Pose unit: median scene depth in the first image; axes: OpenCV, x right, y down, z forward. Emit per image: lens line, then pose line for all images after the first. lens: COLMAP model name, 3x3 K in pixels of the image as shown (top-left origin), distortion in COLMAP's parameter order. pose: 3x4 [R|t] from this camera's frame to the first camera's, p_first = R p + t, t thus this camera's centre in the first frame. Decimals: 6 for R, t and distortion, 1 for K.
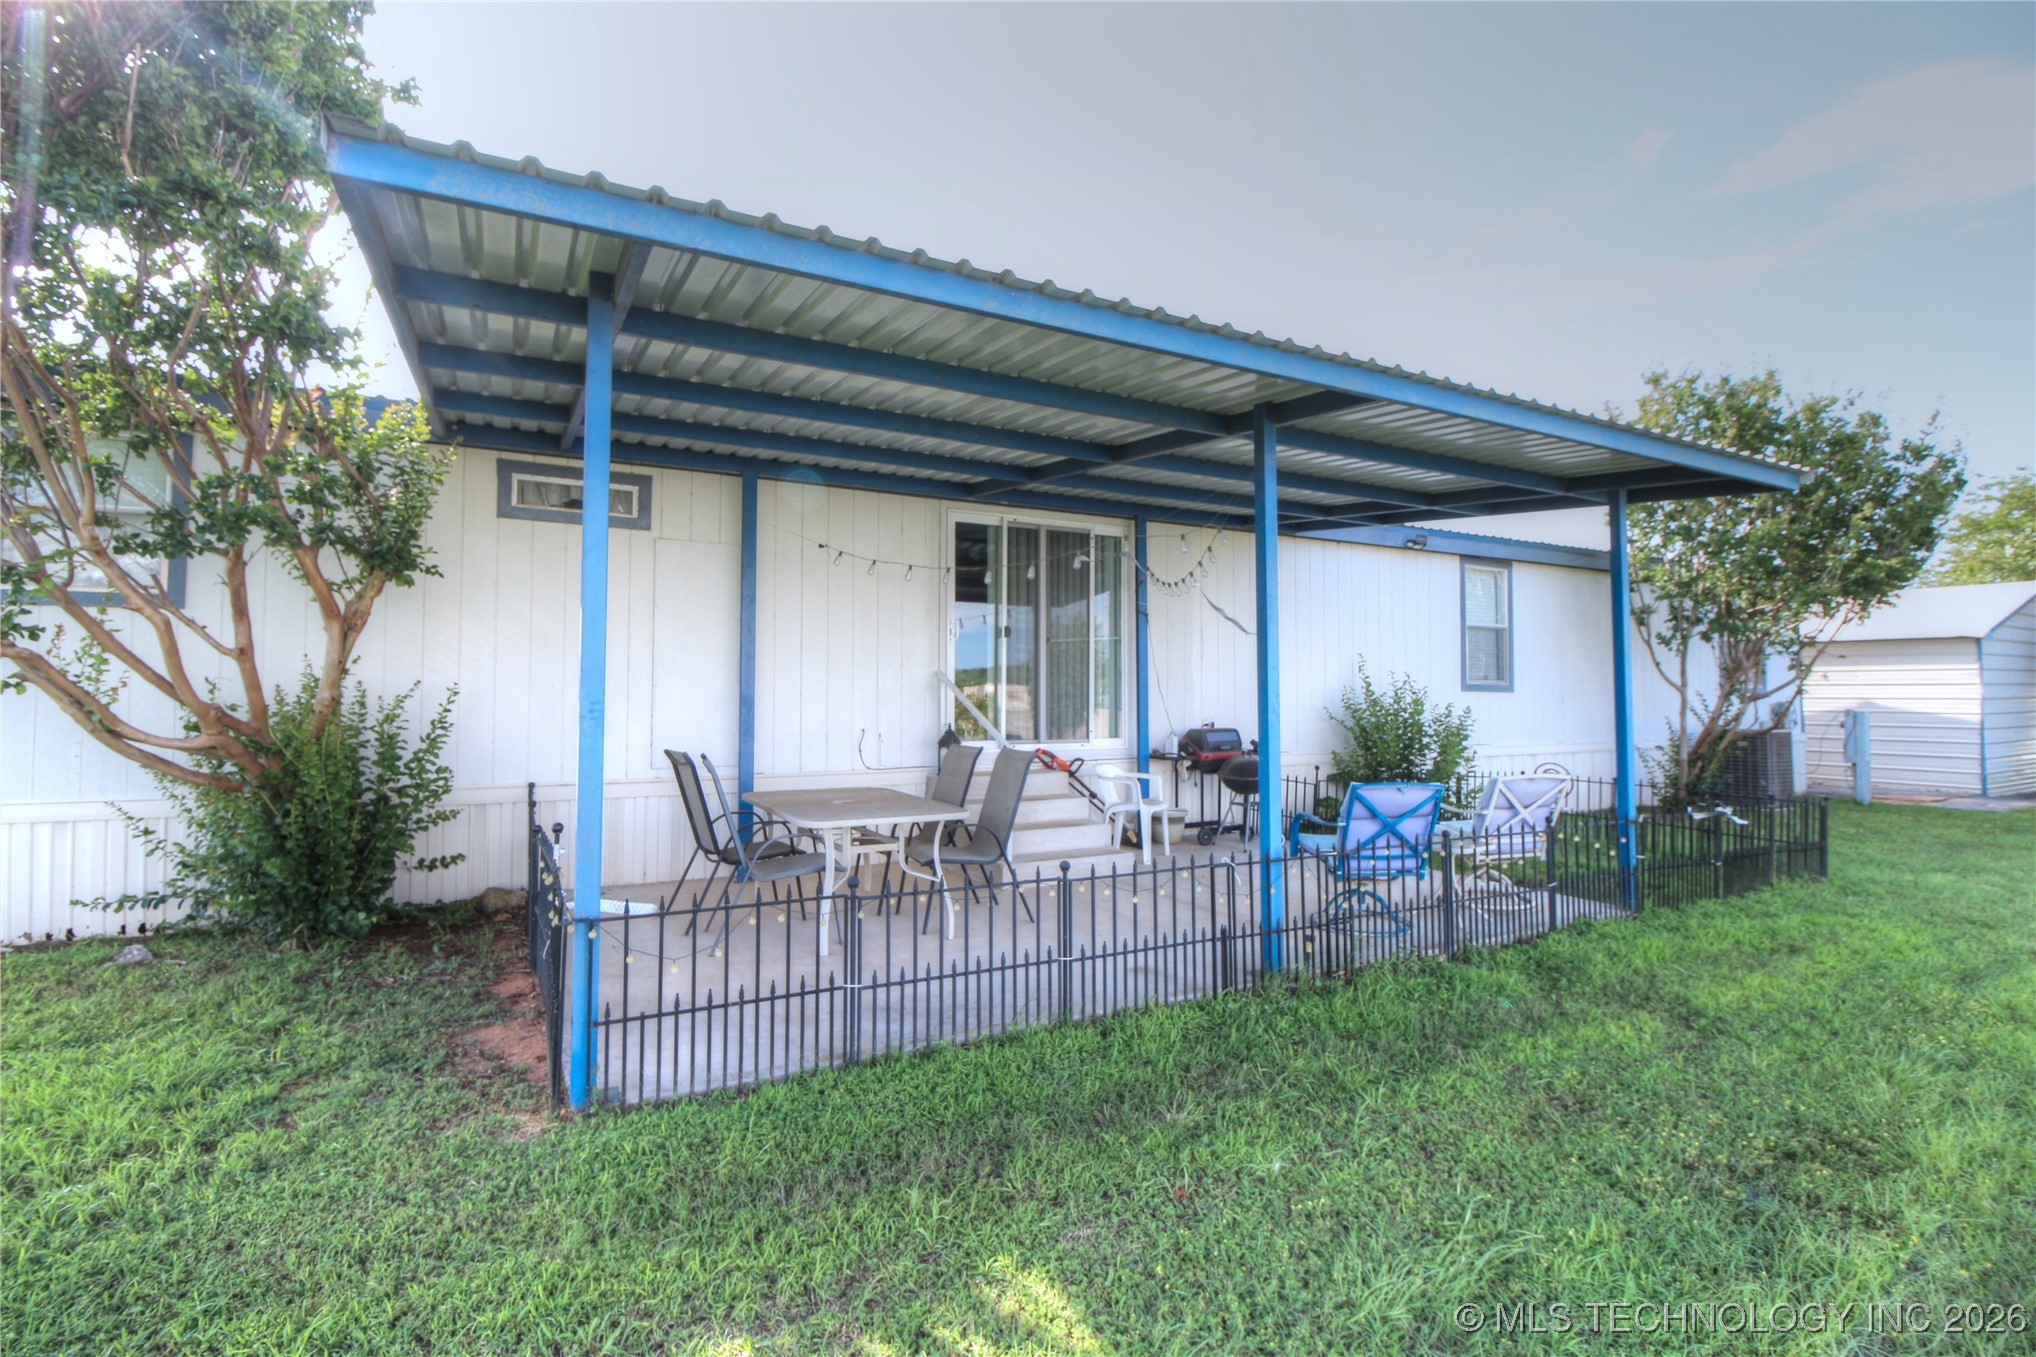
lens RADIAL K [[973.9, 0, 1012.9], [0, 973.9, 654.7], [0, 0, 1]] dist [-0.002470, -0.000299]
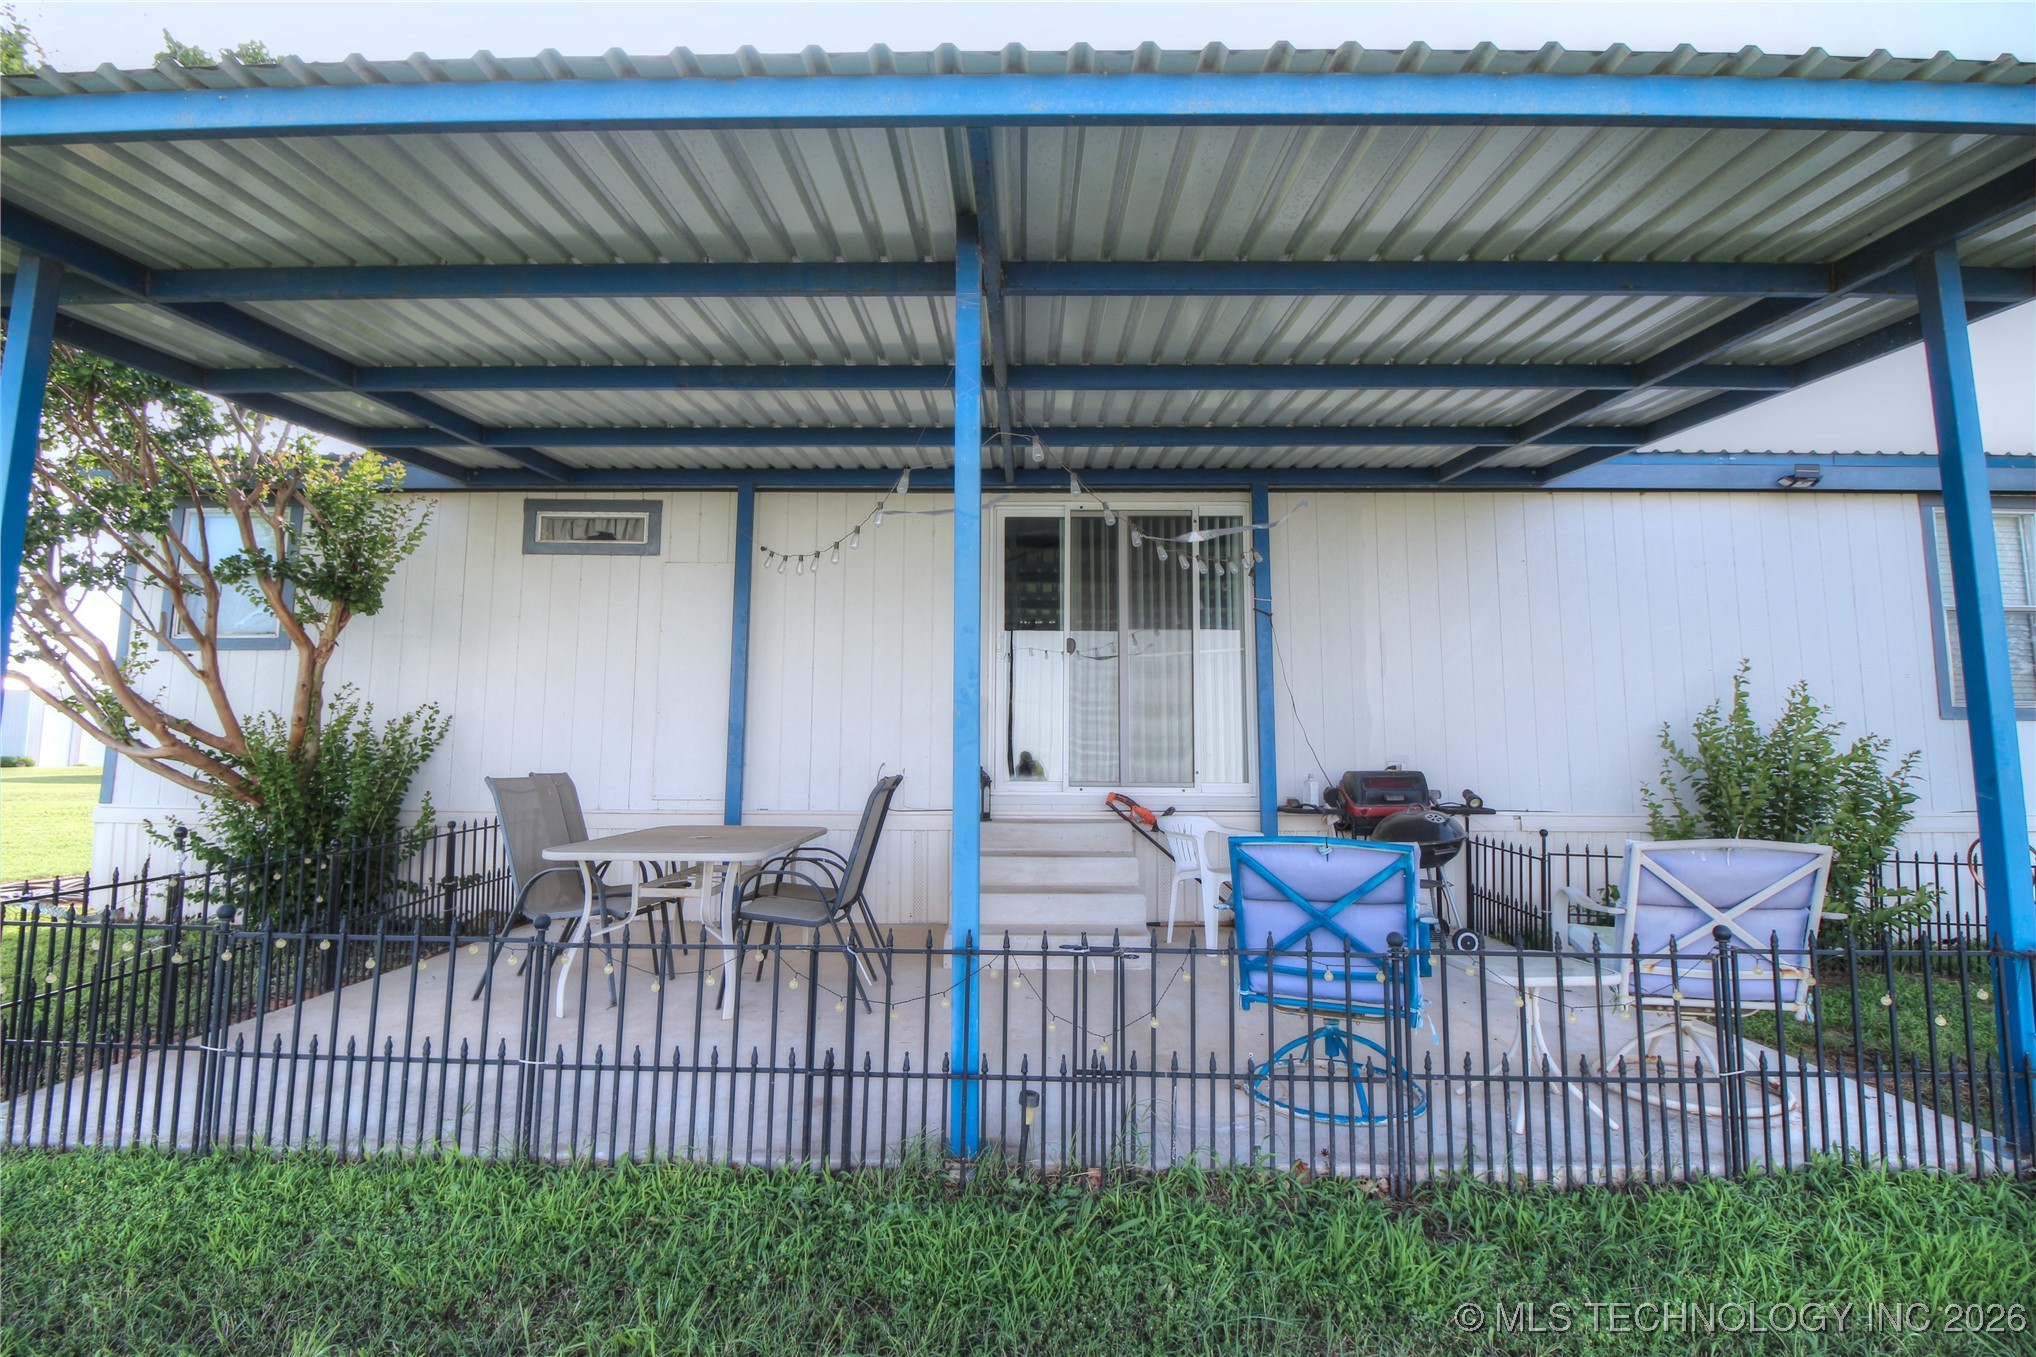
lens RADIAL K [[961.7, 0, 1148.5], [0, 961.7, 658.0], [0, 0, 1]] dist [0.034348, -0.037052]
pose [[0.871604, -0.055424, -0.487067, 0.539629], [0.018156, 0.996556, -0.080908, 0.064239], [0.489874, 0.061676, 0.869609, 0.417832]]
